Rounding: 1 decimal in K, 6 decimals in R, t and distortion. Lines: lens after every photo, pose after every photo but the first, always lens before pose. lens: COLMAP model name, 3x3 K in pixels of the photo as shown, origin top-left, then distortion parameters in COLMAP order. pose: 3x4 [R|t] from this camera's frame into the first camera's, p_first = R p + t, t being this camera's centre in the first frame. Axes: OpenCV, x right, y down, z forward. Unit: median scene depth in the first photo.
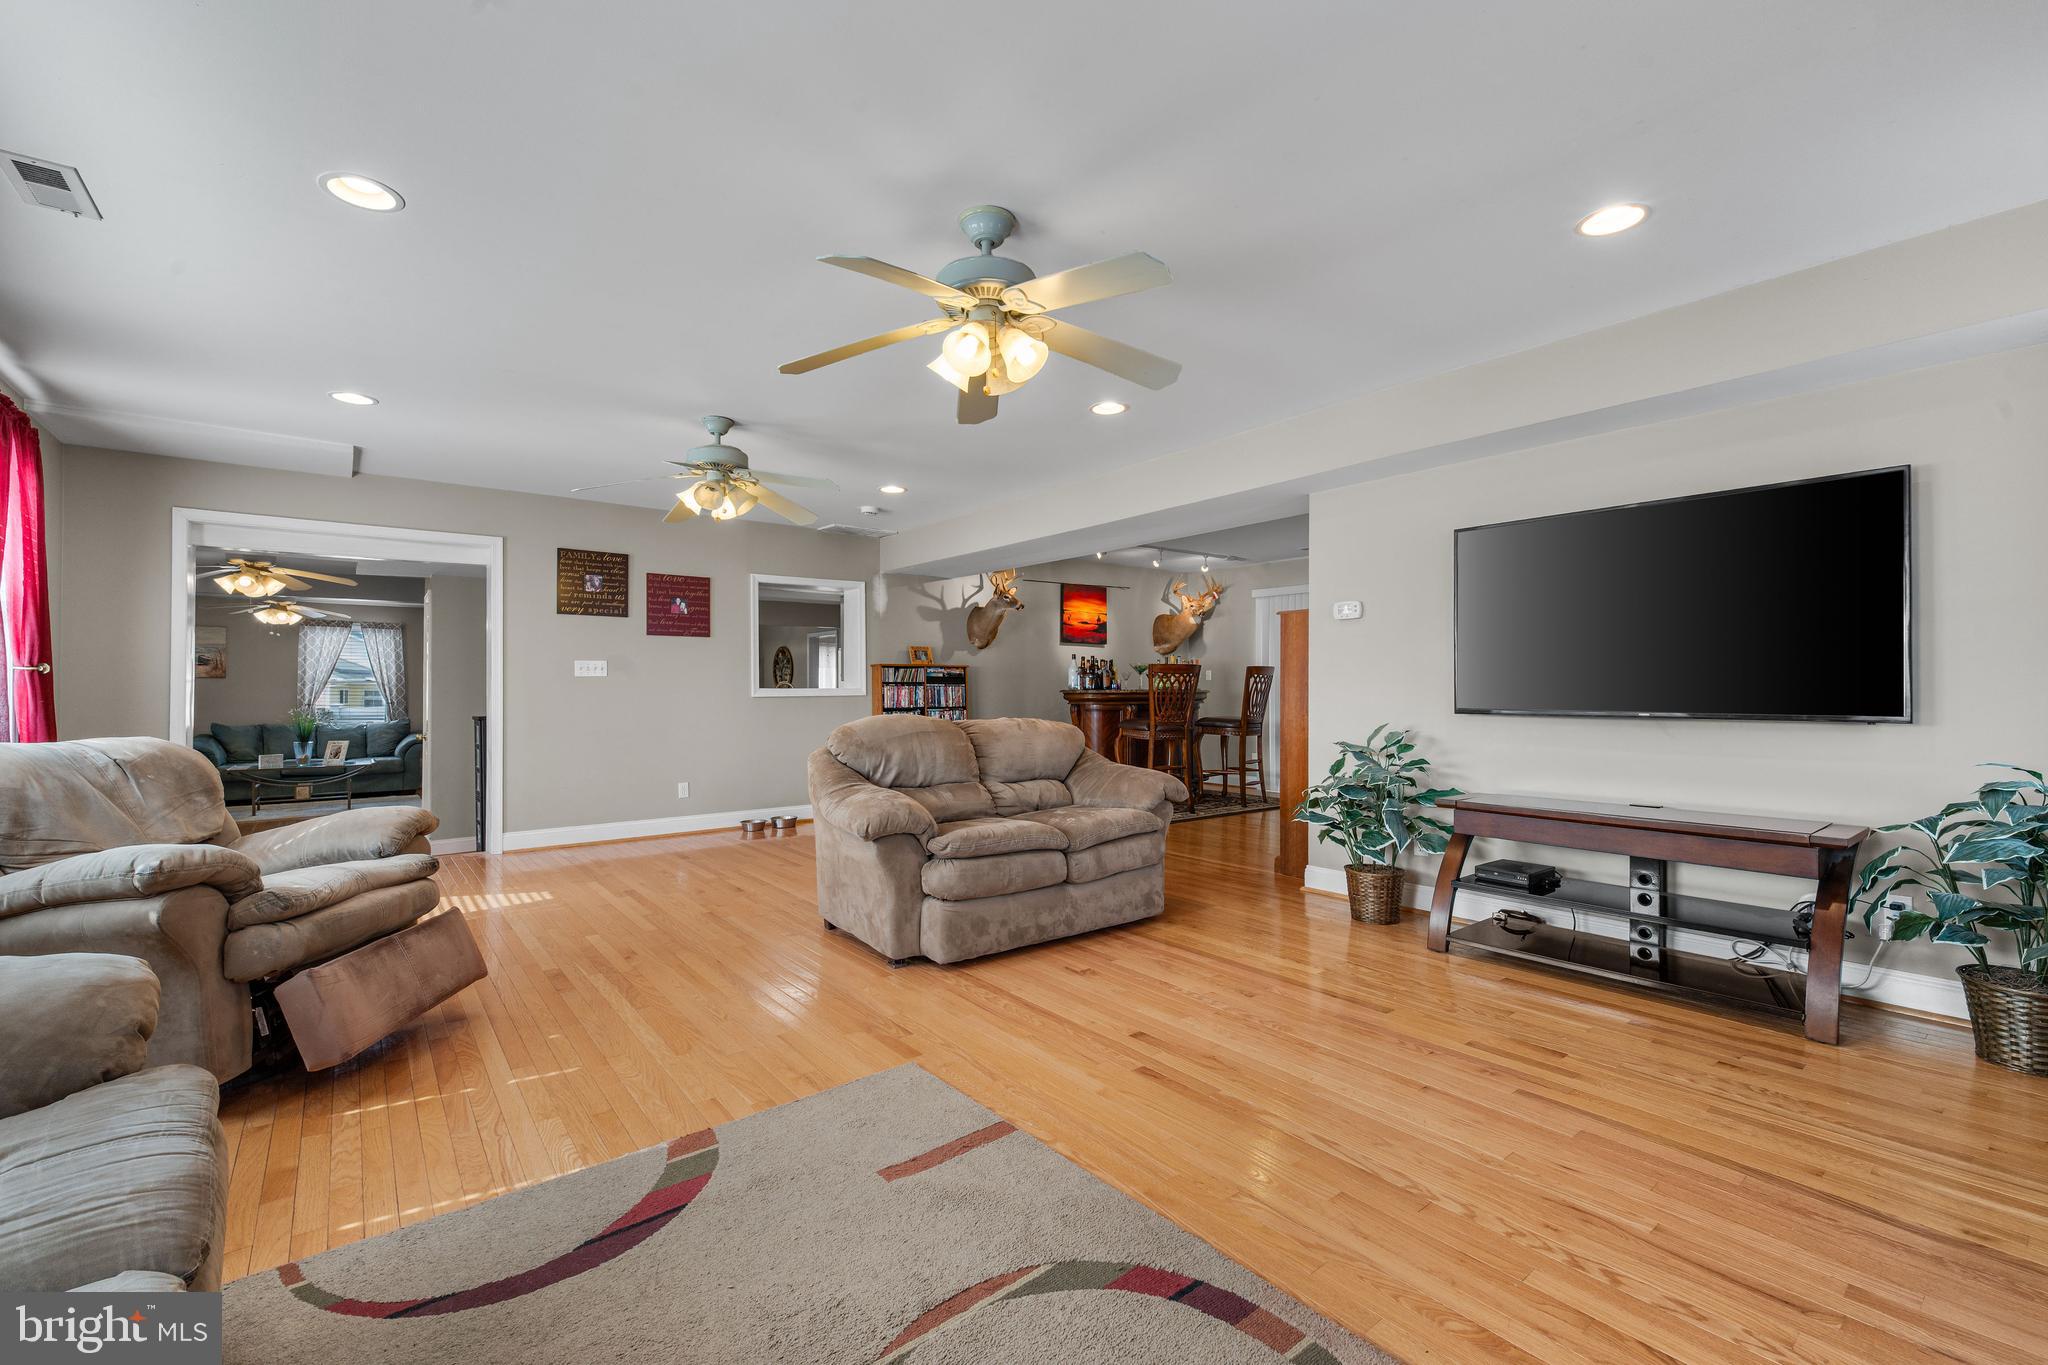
lens RADIAL K [[869.4, 0, 1024.0], [0, 869.4, 682.5], [0, 0, 1]] dist [0.011470, 0.000045]
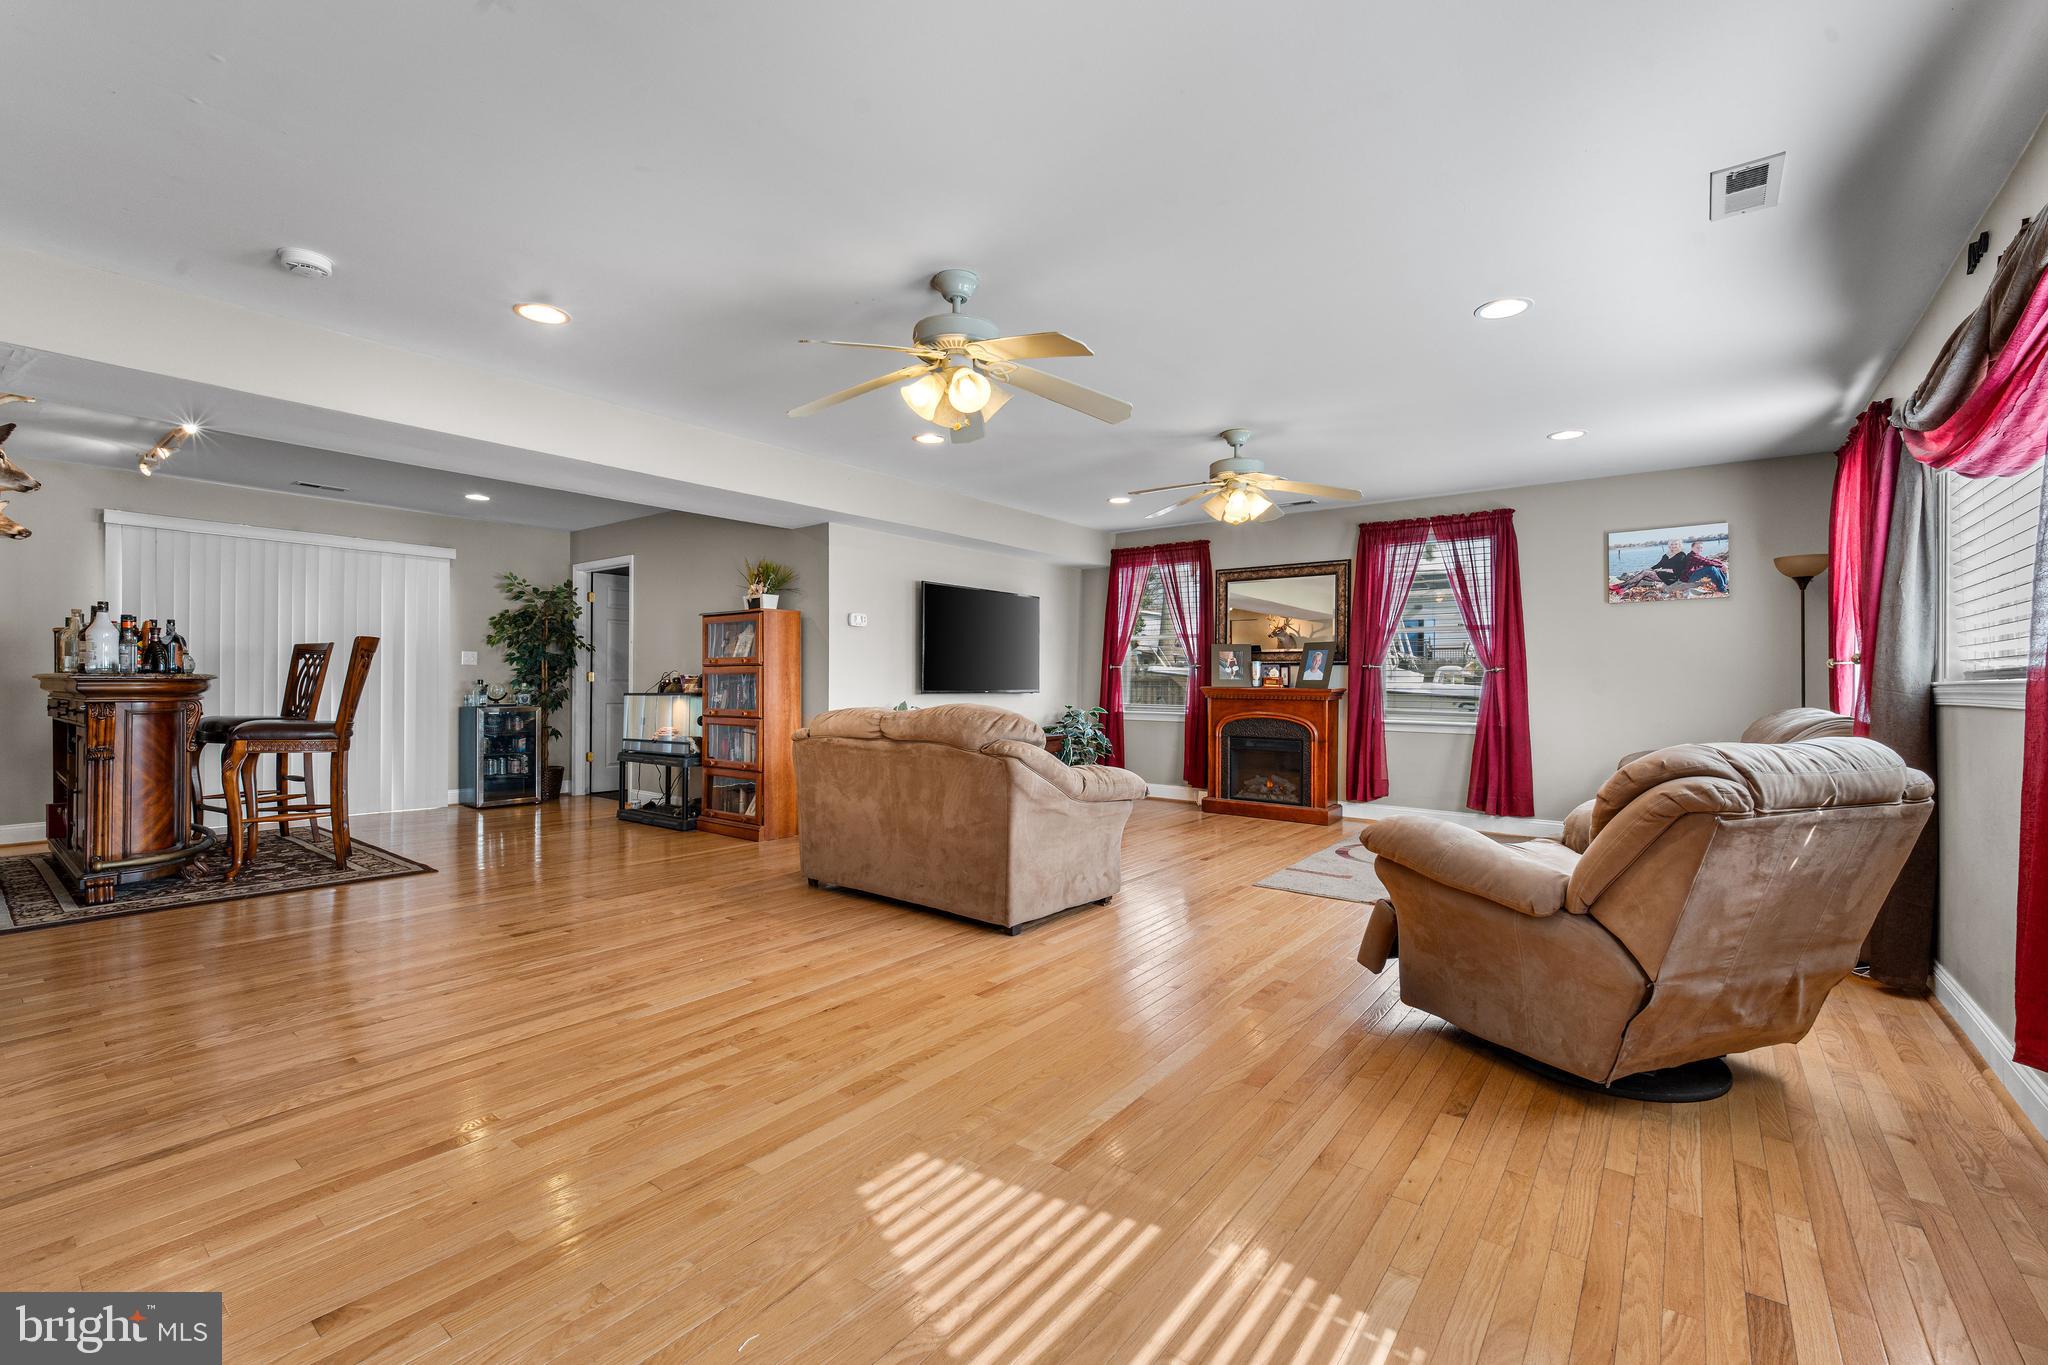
lens RADIAL K [[857.6, 0, 1035.6], [0, 857.6, 683.5], [0, 0, 1]] dist [0.013866, -0.007619]
pose [[-0.253789, -0.003289, 0.967254, -0.683530], [-0.013052, 0.999915, -0.000025, 0.008923], [-0.967172, -0.012631, -0.253810, 0.745650]]
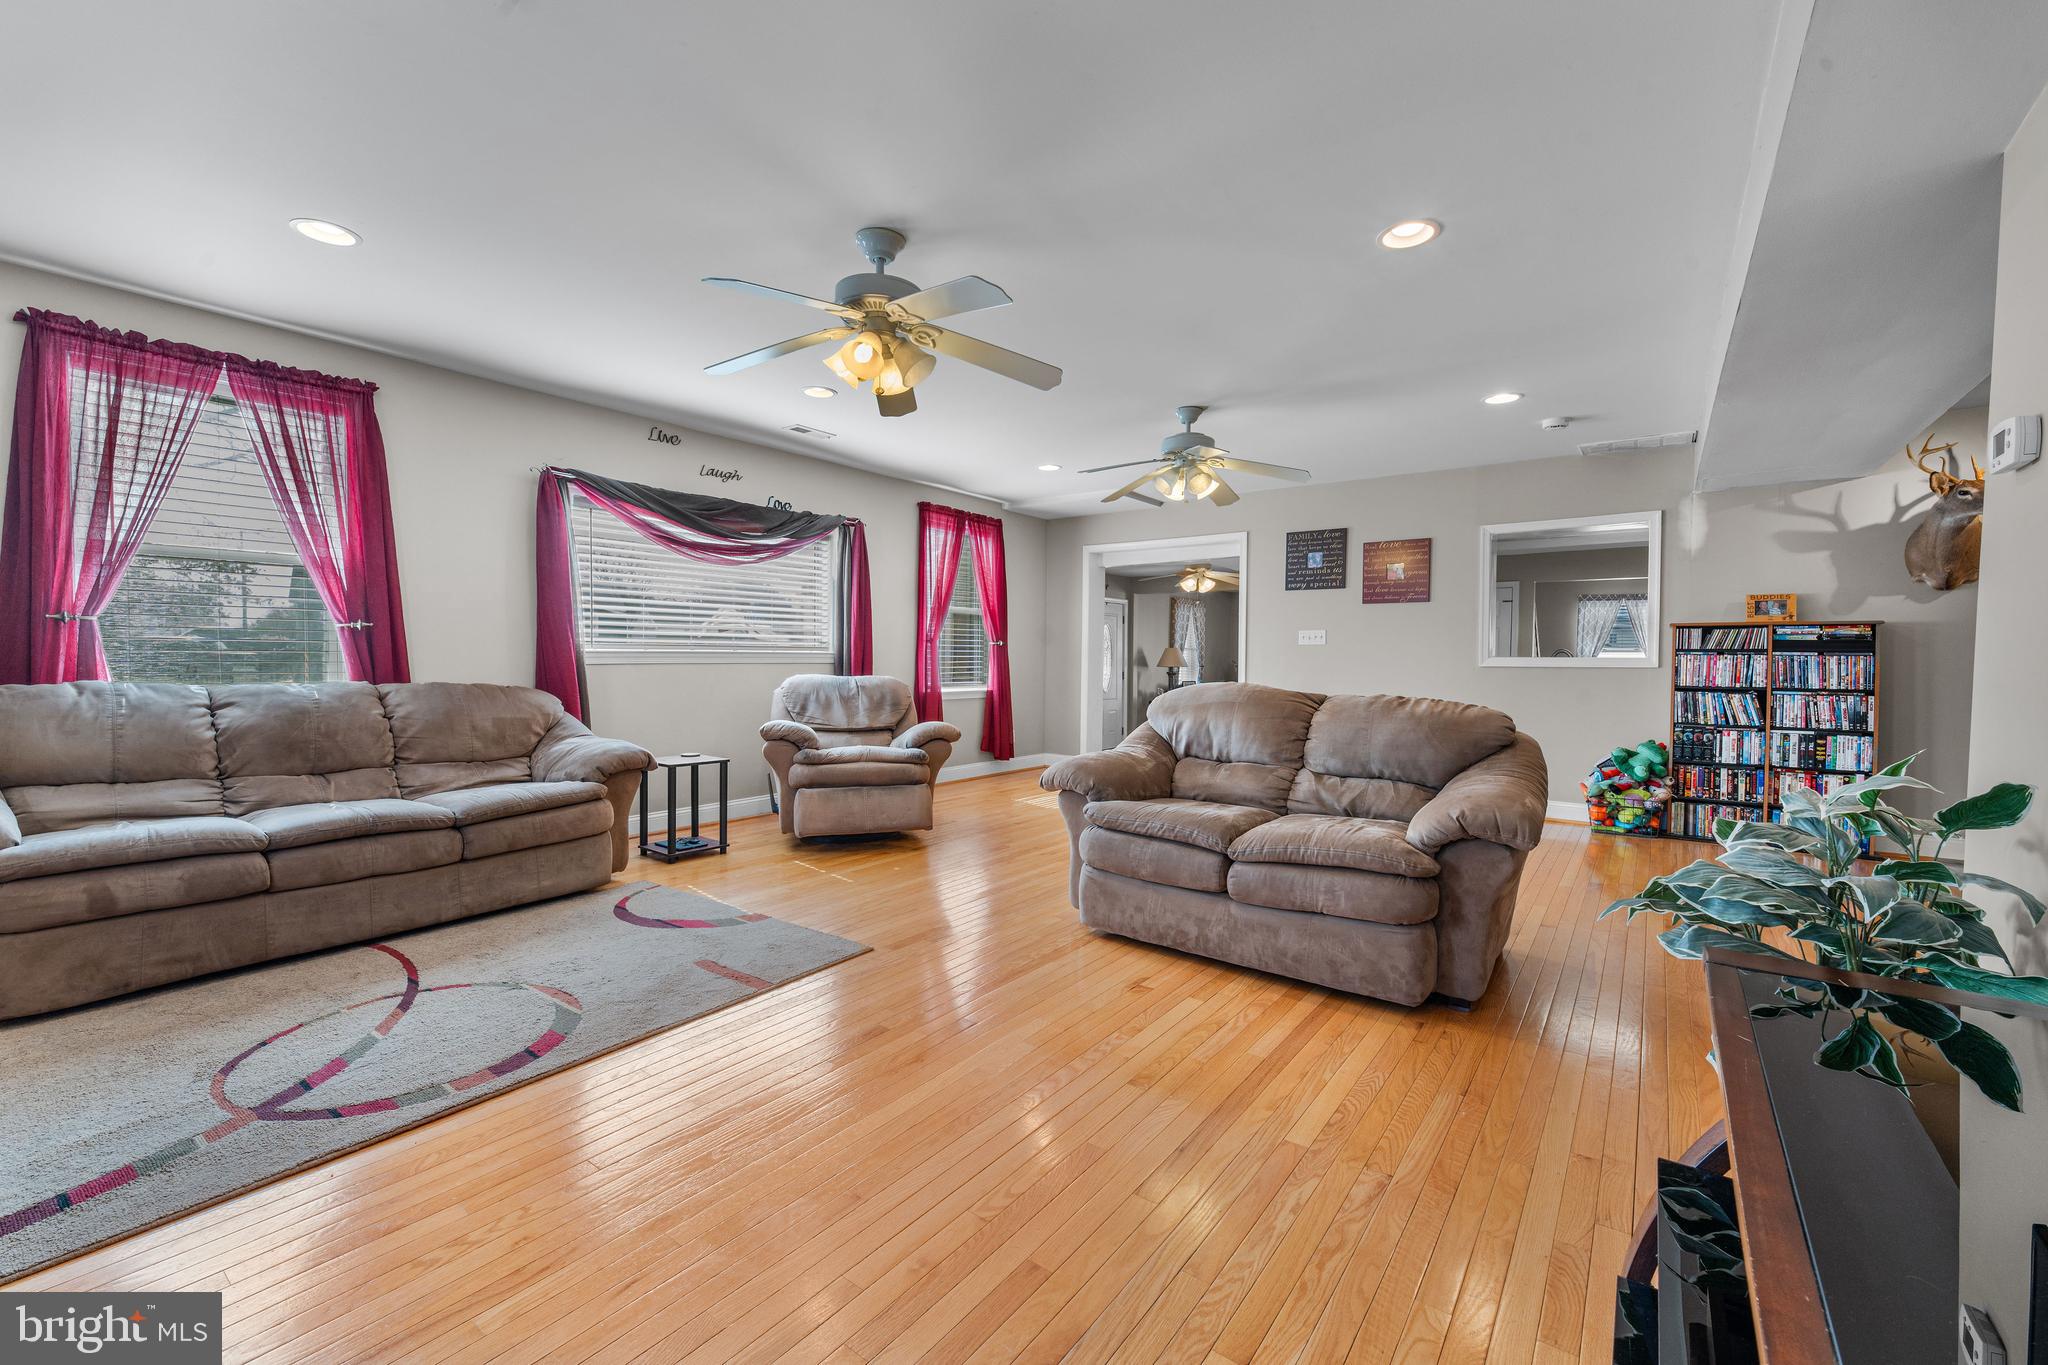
lens RADIAL K [[852.1, 0, 1020.0], [0, 852.1, 685.9], [0, 0, 1]] dist [0.011587, -0.007188]
pose [[0.242695, 0.036182, -0.969428, 0.439956], [-0.001294, 0.999315, 0.036973, 0.004858], [0.970102, -0.007719, 0.242576, 0.362679]]
